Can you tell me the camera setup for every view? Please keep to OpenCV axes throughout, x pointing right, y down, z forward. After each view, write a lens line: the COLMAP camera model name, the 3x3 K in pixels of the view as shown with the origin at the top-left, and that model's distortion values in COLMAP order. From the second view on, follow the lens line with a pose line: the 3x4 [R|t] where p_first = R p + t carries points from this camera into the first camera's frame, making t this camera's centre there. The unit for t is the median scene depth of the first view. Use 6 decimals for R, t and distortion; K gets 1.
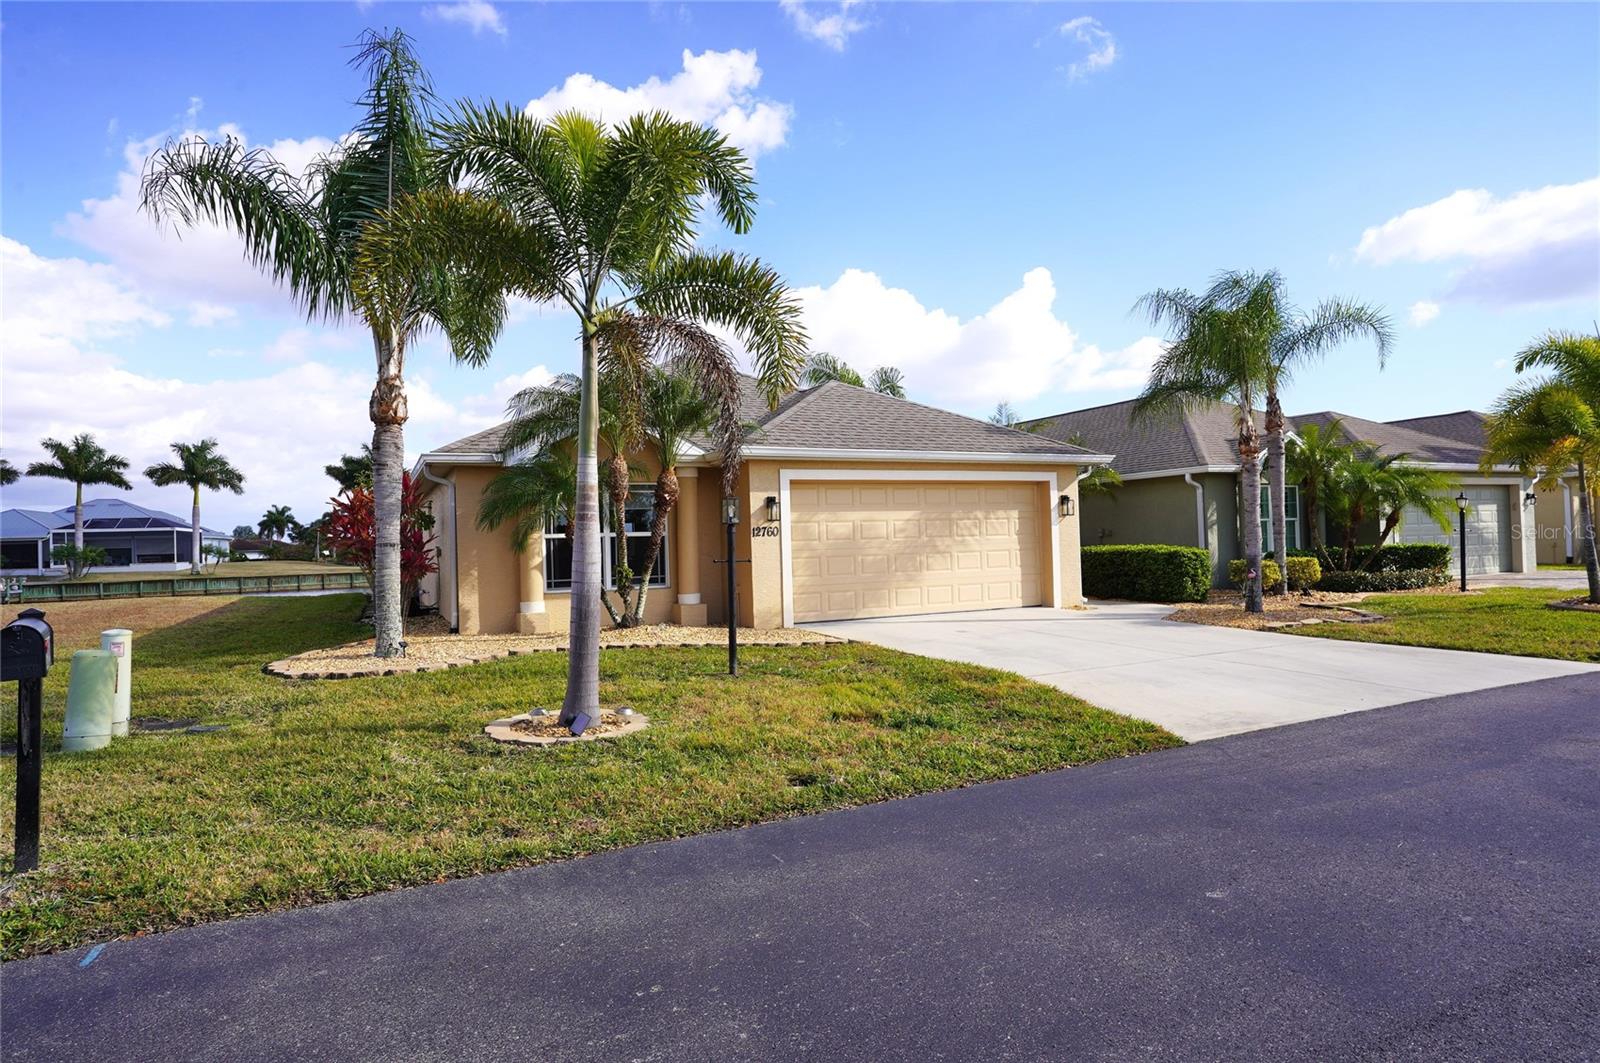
lens RADIAL K [[921.2, 0, 790.7], [0, 921.2, 542.3], [0, 0, 1]] dist [-0.050817, 0.059391]
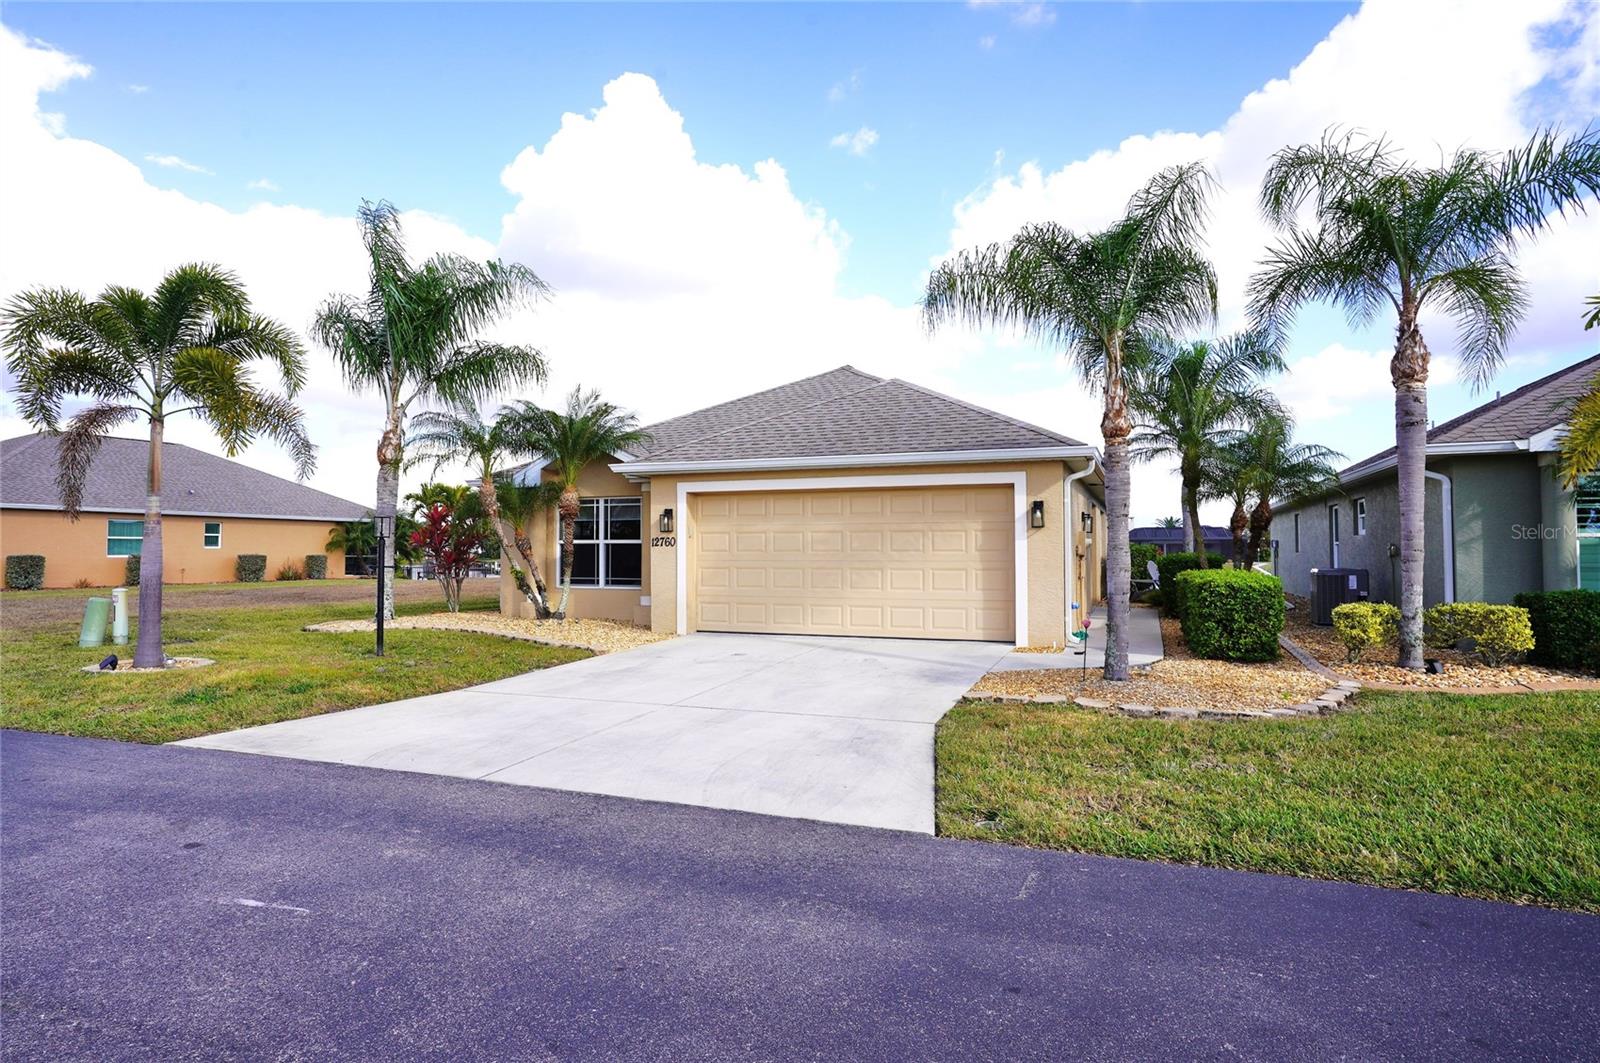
lens RADIAL K [[921.2, 0, 790.7], [0, 921.2, 542.3], [0, 0, 1]] dist [-0.050817, 0.059391]
pose [[0.695859, 0.017138, -0.717974, 0.846939], [-0.011596, 0.999853, 0.012627, -0.025930], [0.718085, -0.000462, 0.695955, 0.348987]]
